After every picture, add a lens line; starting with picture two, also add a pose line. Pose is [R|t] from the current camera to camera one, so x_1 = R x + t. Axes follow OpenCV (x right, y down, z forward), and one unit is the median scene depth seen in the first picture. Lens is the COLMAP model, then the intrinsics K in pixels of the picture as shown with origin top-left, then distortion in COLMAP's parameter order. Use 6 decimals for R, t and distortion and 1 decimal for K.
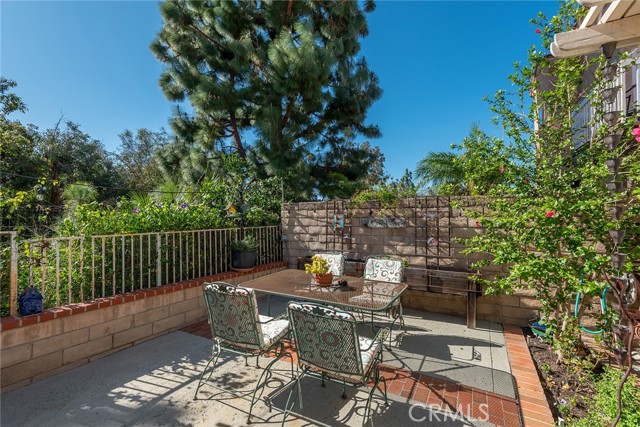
lens RADIAL K [[298.9, 0, 327.0], [0, 298.9, 216.6], [0, 0, 1]] dist [-0.008264, -0.001486]
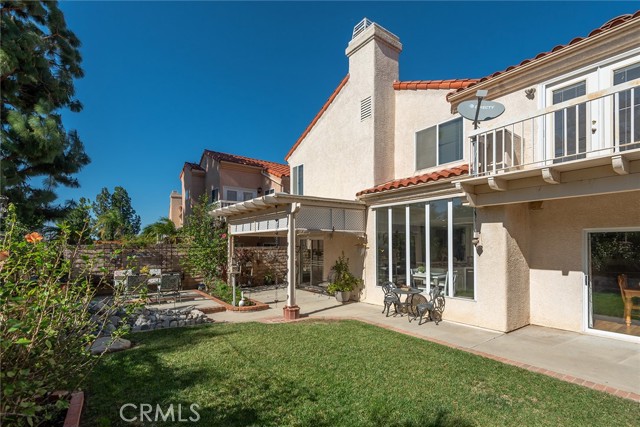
lens RADIAL K [[302.9, 0, 320.9], [0, 302.9, 242.4], [0, 0, 1]] dist [0.041810, -0.000373]
pose [[0.442319, 0.007022, 0.896830, -0.751125], [-0.008555, 0.999957, -0.003610, -0.046076], [-0.896817, -0.006075, 0.442360, -0.711467]]
